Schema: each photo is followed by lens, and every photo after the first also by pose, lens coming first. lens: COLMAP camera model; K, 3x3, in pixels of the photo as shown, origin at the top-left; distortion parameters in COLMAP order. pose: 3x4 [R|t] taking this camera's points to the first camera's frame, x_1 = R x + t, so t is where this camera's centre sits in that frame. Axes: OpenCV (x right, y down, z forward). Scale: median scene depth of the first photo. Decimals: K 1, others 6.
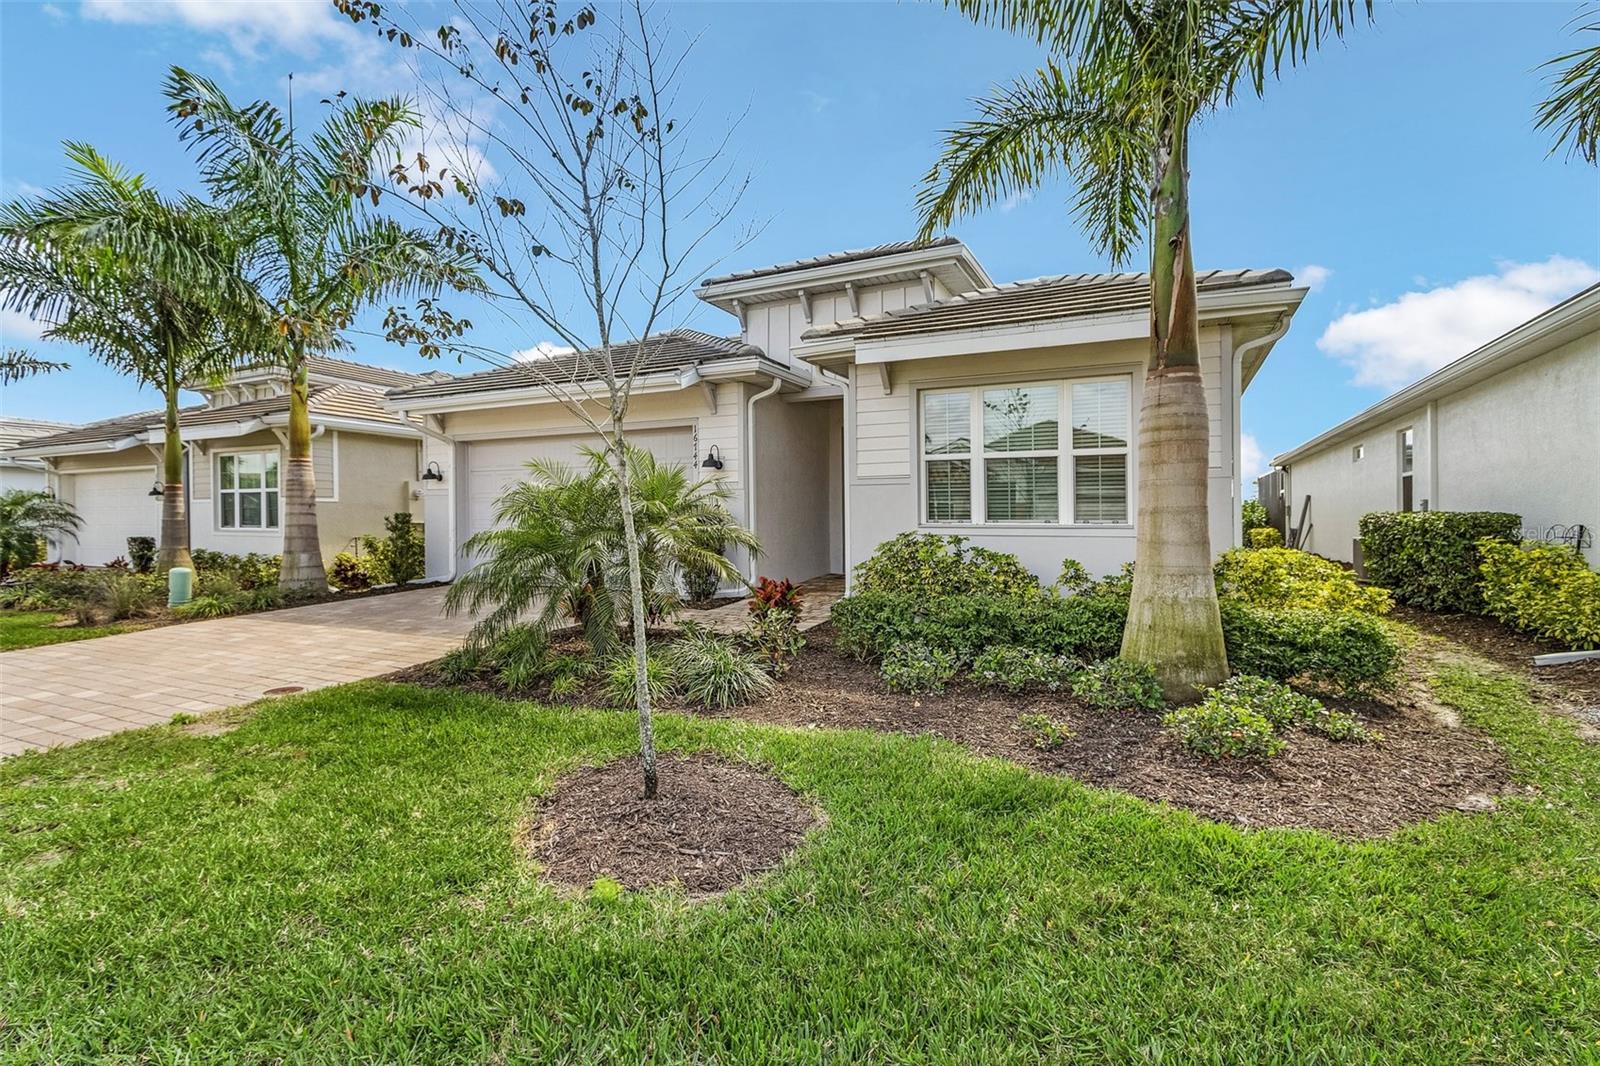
lens RADIAL K [[730.8, 0, 799.0], [0, 730.8, 535.9], [0, 0, 1]] dist [0.000717, 0.000163]
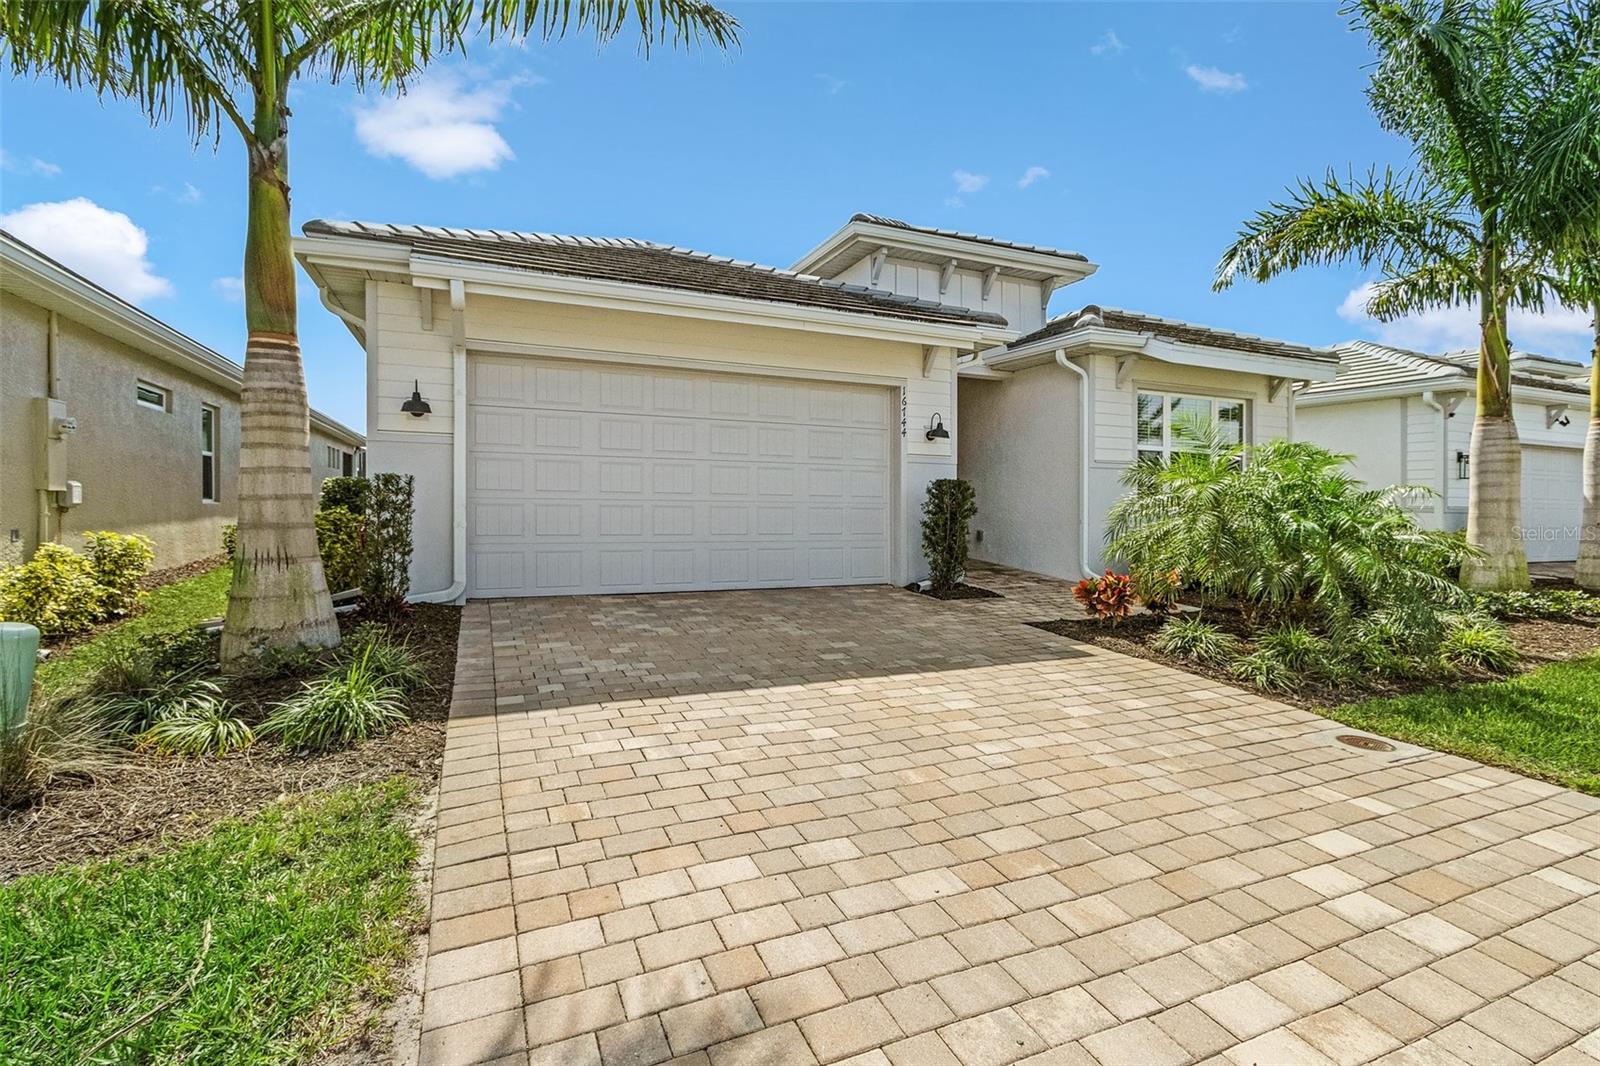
lens RADIAL K [[756.2, 0, 801.7], [0, 756.2, 515.4], [0, 0, 1]] dist [0.001118, -0.000234]
pose [[0.654742, -0.006247, 0.755827, -0.892764], [0.002059, 0.999977, 0.006480, -0.006259], [-0.755850, -0.002687, 0.654739, 0.509813]]
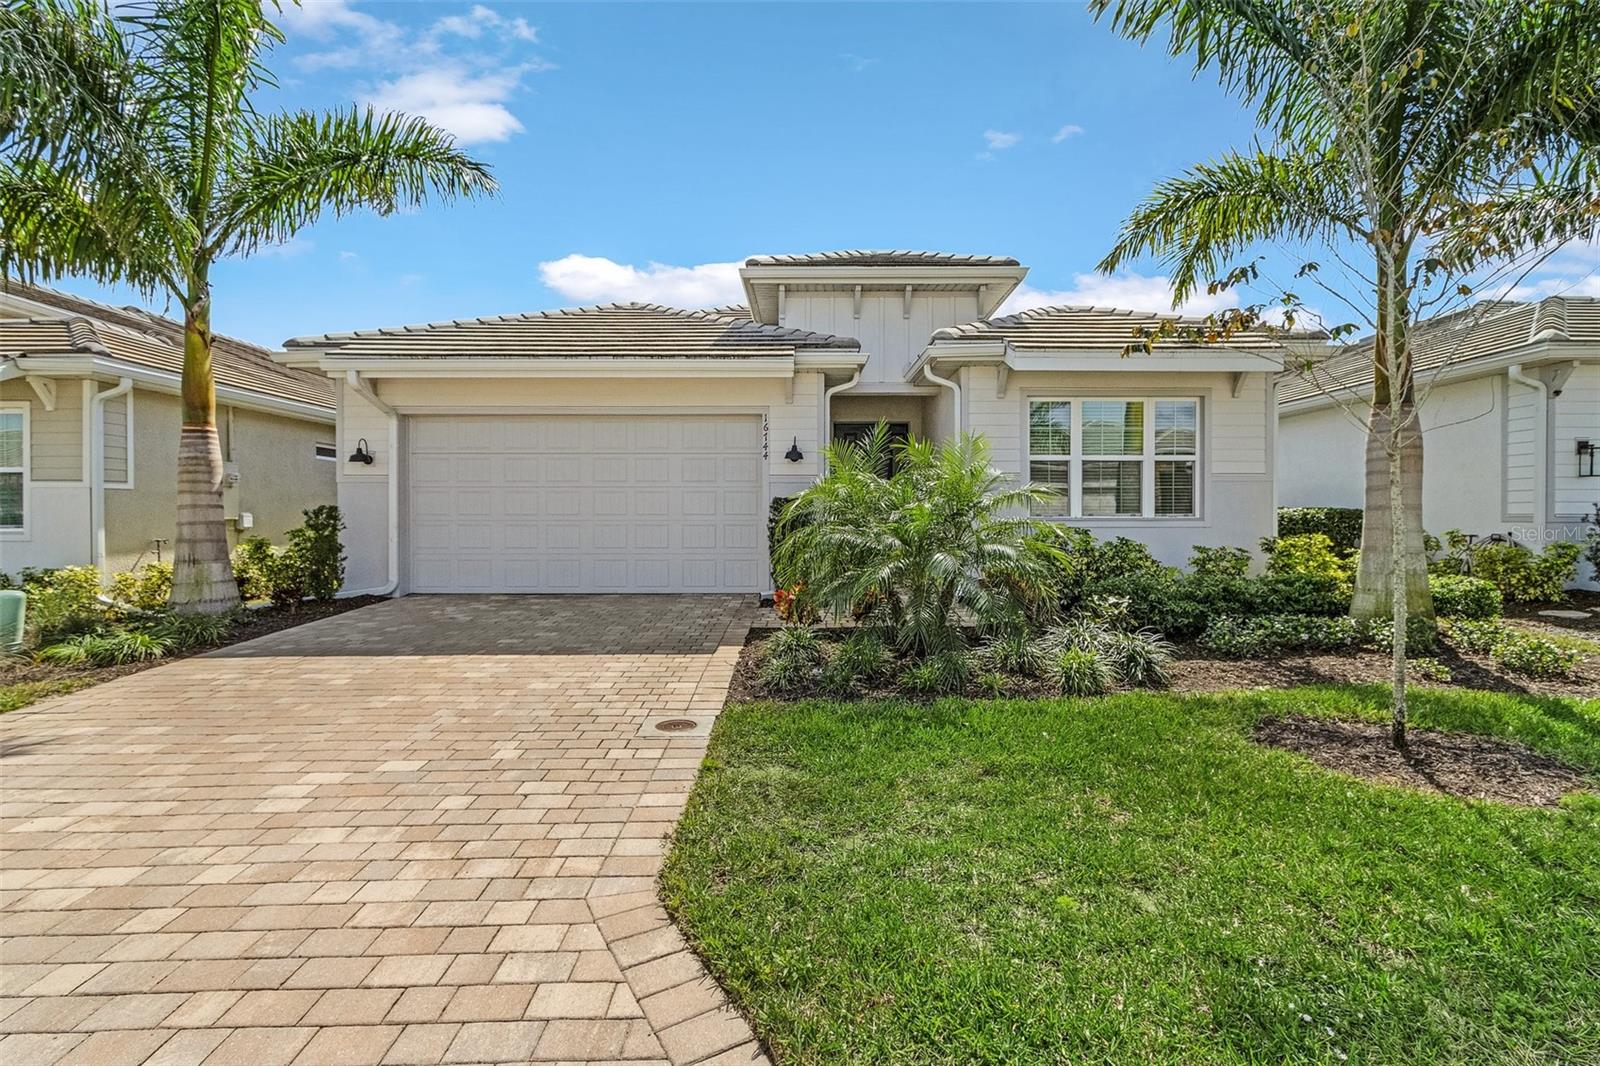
lens RADIAL K [[749.5, 0, 787.2], [0, 749.5, 540.0], [0, 0, 1]] dist [0.002828, -0.000611]
pose [[0.898314, -0.017151, 0.439020, -0.545803], [0.011209, 0.999807, 0.016124, -0.003733], [-0.439212, -0.009563, 0.898333, 0.113459]]
